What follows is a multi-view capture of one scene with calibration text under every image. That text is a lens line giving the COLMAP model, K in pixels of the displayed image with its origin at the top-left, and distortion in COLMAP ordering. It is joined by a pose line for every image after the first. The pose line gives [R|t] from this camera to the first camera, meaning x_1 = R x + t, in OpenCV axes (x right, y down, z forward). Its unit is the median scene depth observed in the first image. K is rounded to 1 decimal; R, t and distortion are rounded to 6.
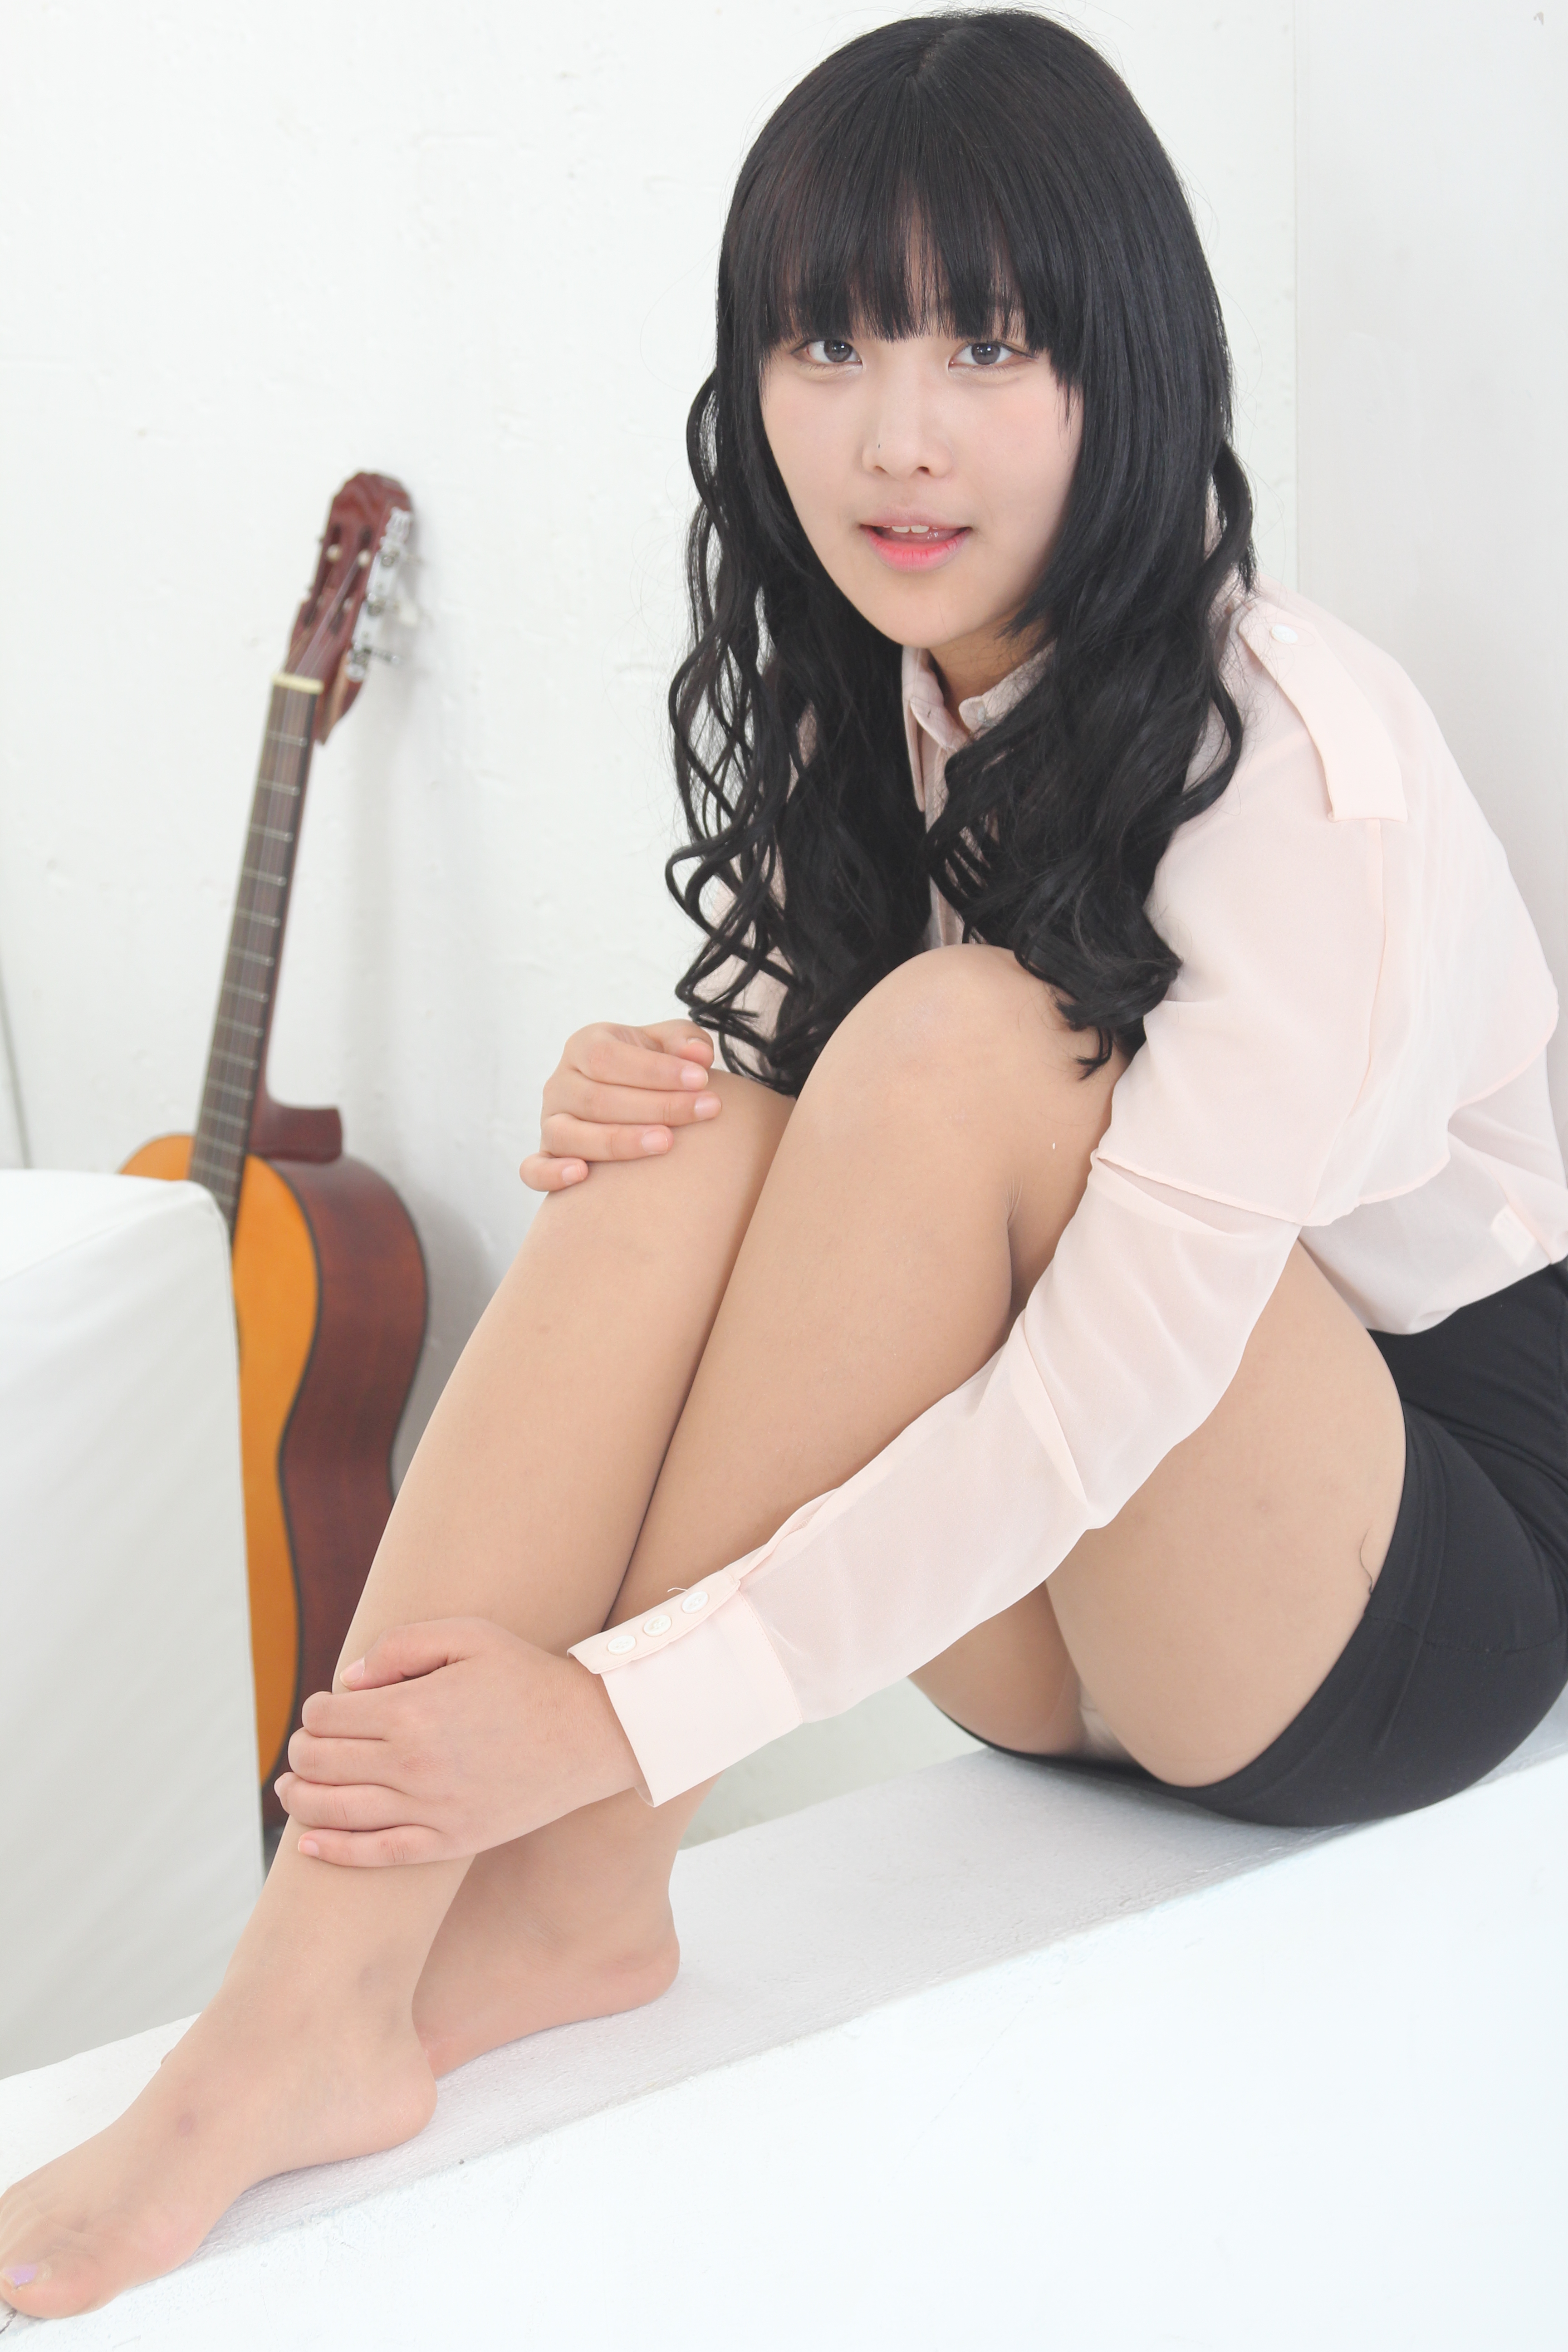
lens RADIAL K [[5186.4, 0, 798.7], [0, 5186.4, 1197.2], [0, 0, 1]] dist [0.053310, 0.216217]
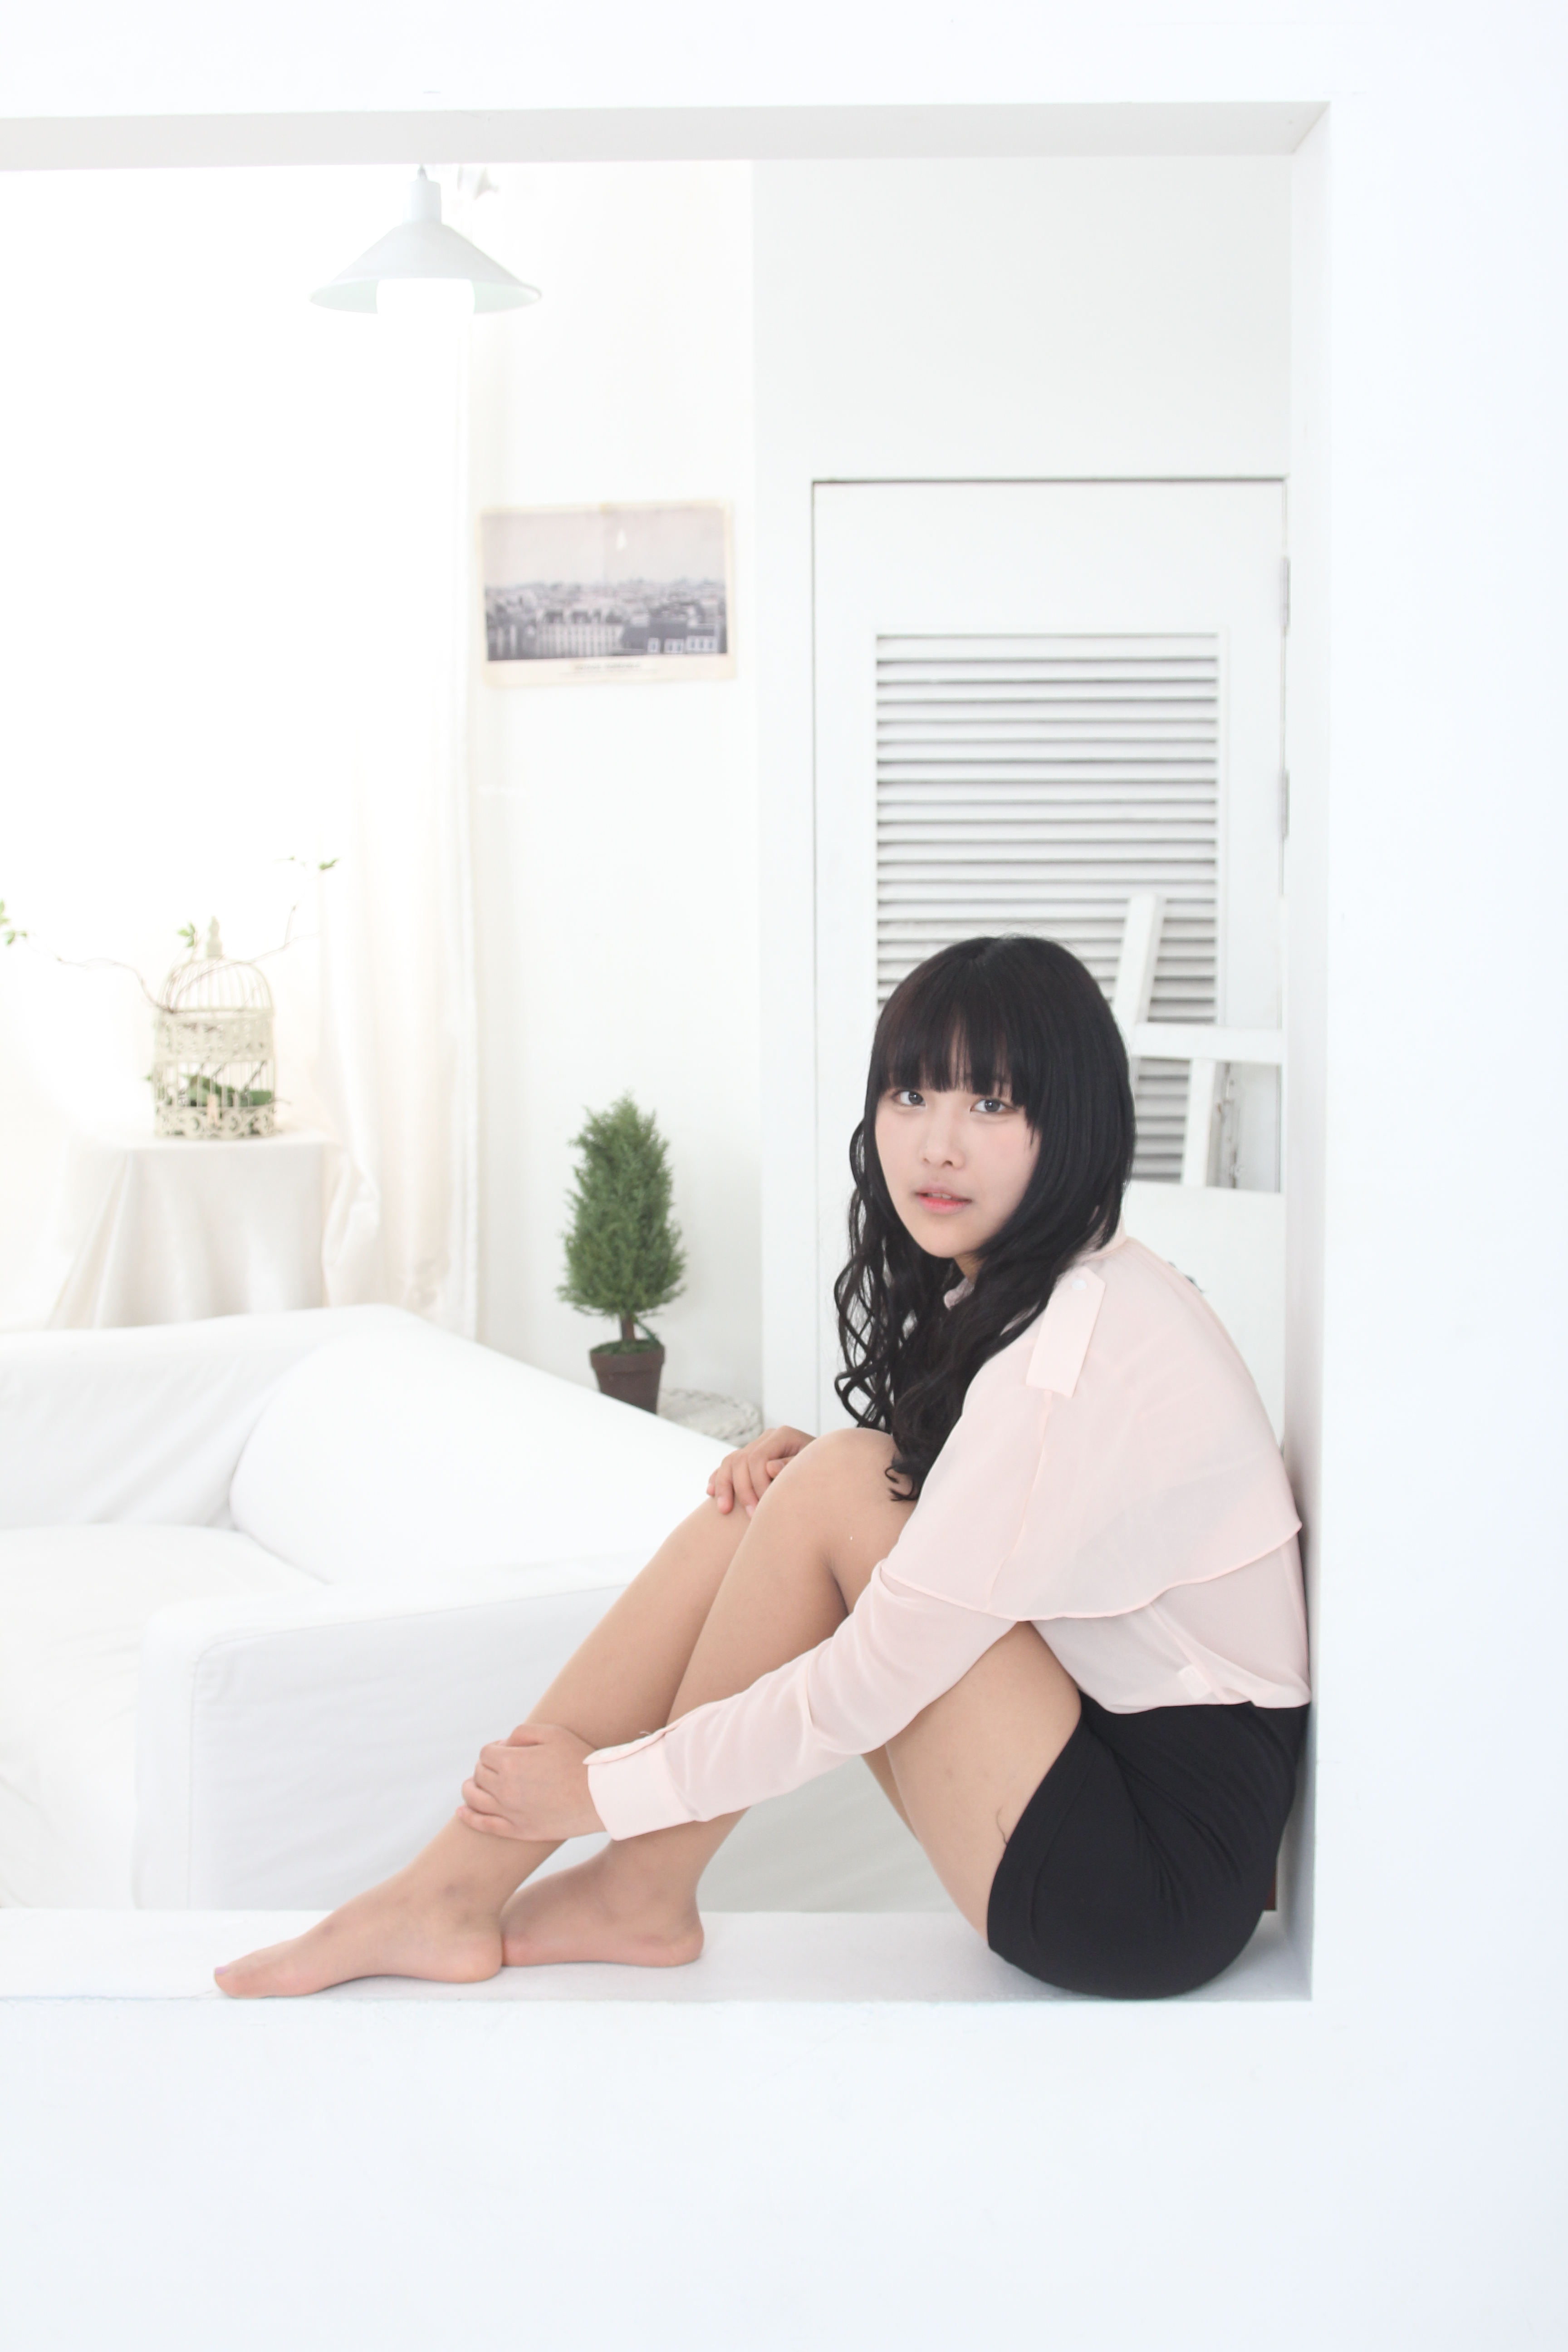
lens RADIAL K [[3081.1, 0, 784.0], [0, 3081.1, 1176.0], [0, 0, 1]] dist [-0.083031, 0.102475]
pose [[0.765985, 0.106688, -0.633944, 0.635258], [-0.187846, 0.980239, -0.062005, -0.061440], [0.614801, 0.166579, 0.770890, 0.117544]]
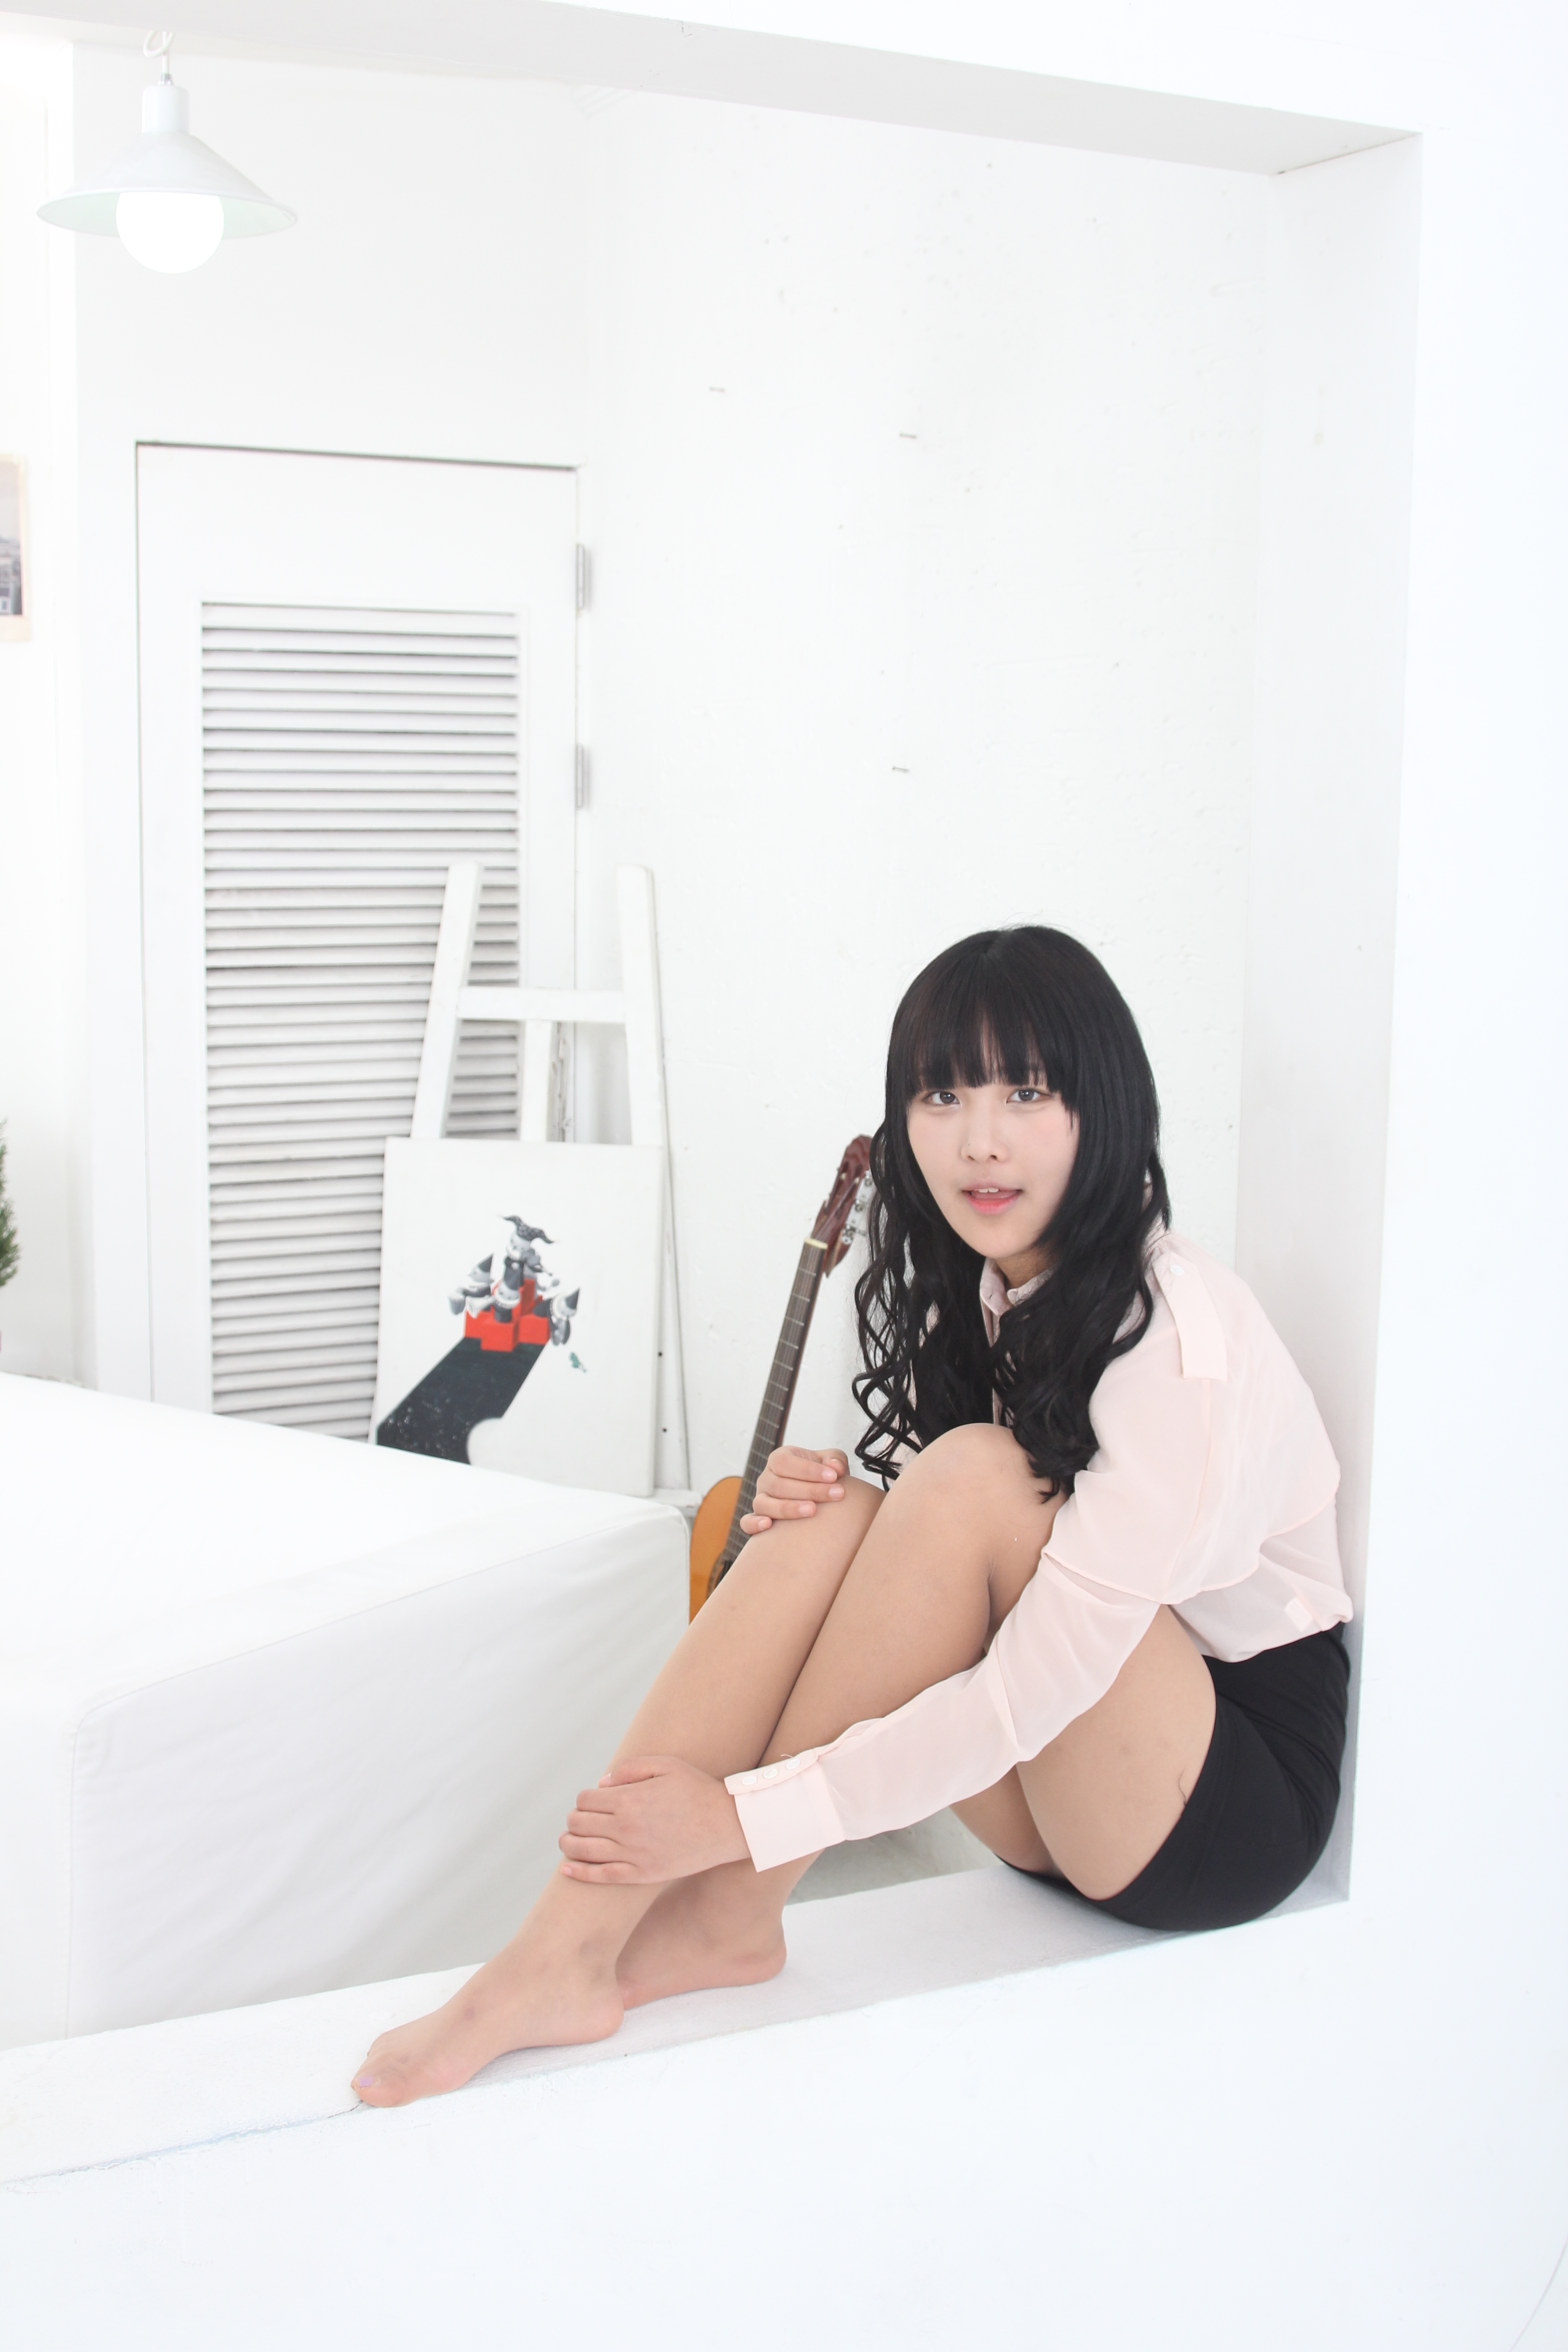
lens RADIAL K [[2787.8, 0, 784.0], [0, 2787.8, 1176.0], [0, 0, 1]] dist [-0.099212, 0.076740]
pose [[0.976640, 0.076758, -0.200705, 0.141829], [-0.099961, 0.989097, -0.108142, -0.019477], [0.190216, 0.125678, 0.973665, 0.016810]]
